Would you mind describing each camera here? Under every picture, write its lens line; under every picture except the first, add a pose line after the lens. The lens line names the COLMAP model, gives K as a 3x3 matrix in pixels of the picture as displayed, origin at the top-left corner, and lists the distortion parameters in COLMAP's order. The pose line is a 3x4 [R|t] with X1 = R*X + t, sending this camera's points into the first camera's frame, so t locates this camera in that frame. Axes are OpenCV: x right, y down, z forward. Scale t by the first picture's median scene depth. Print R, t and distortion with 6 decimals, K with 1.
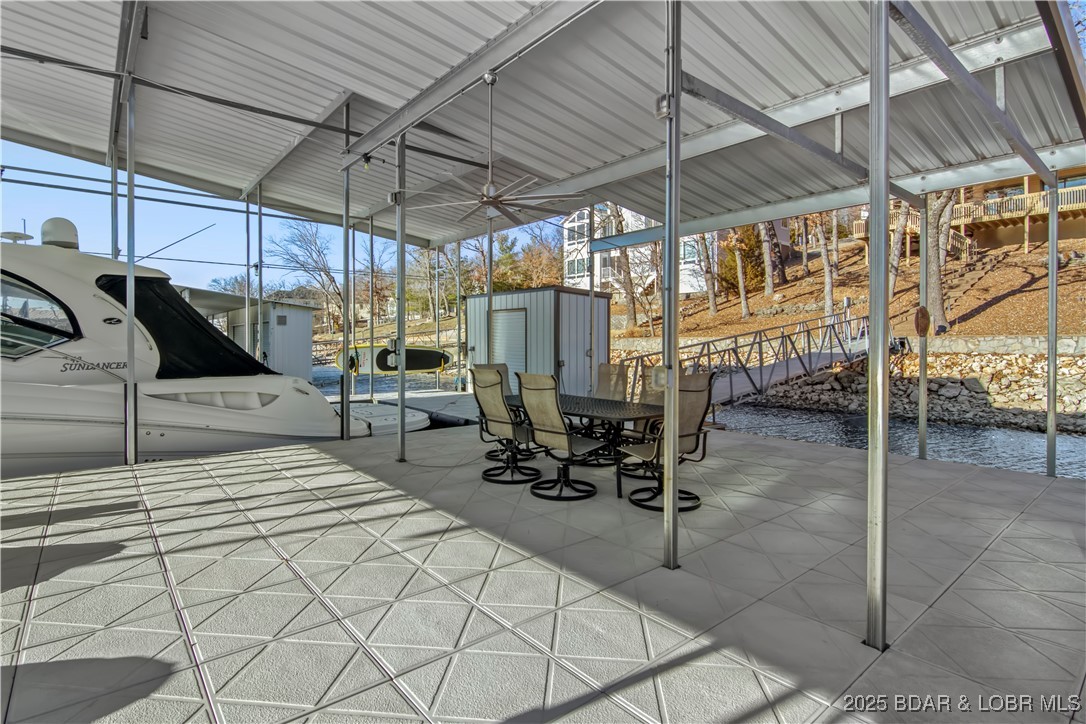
lens RADIAL K [[543.7, 0, 547.8], [0, 543.7, 348.1], [0, 0, 1]] dist [-0.000323, 0.000161]
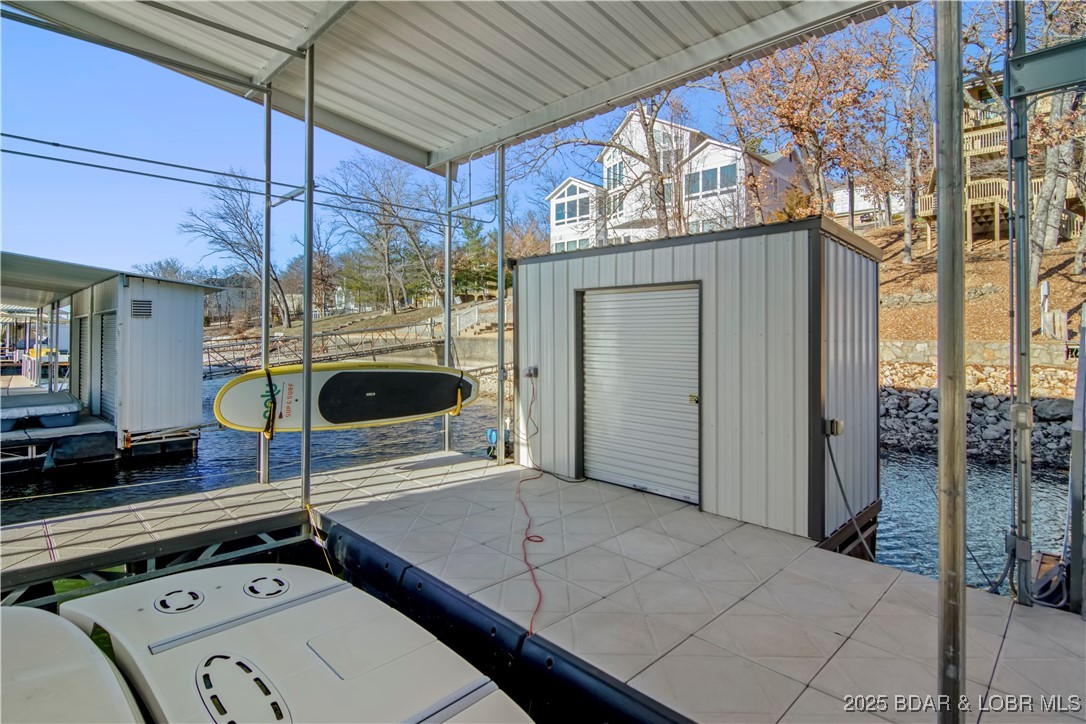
lens RADIAL K [[580.4, 0, 547.4], [0, 580.4, 331.4], [0, 0, 1]] dist [0.003796, 0.000289]
pose [[0.997838, 0.006252, 0.065417, -0.093750], [-0.004856, 0.999758, -0.021475, -0.013569], [-0.065536, 0.021111, 0.997627, 0.299020]]
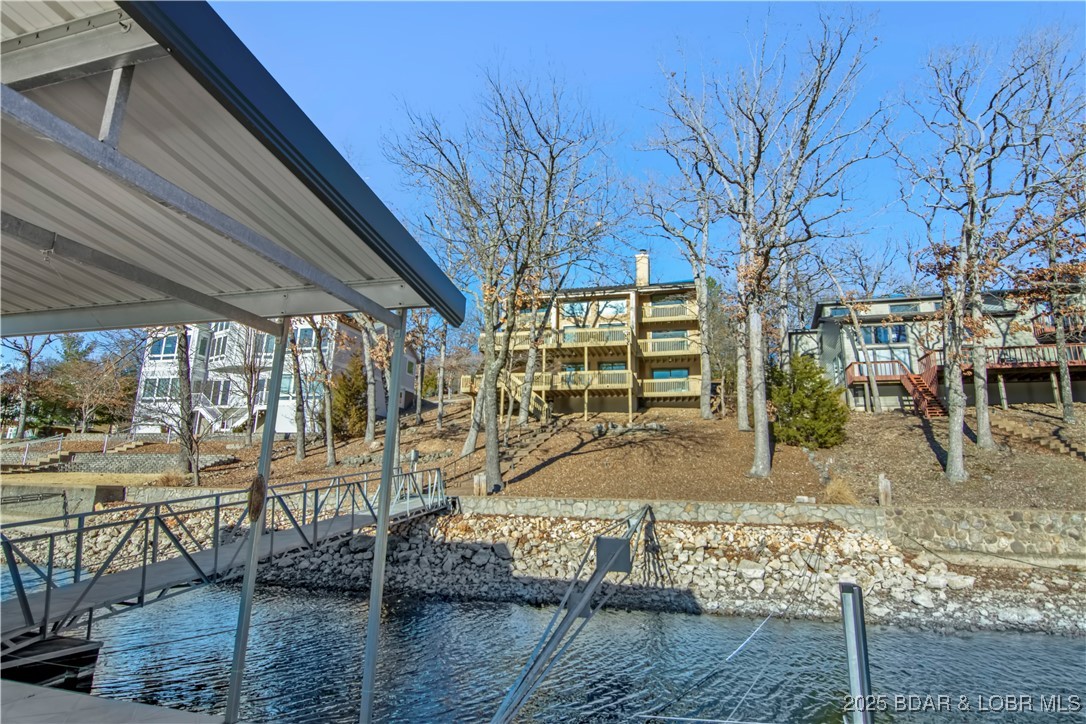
lens RADIAL K [[574.4, 0, 543.0], [0, 574.4, 362.0], [0, 0, 1]] dist [-0.000457, -0.000642]
pose [[0.826297, 0.144093, 0.544491, 0.174473], [-0.017043, 0.972676, -0.231542, -0.016433], [-0.562977, 0.182043, 0.806174, 0.057889]]
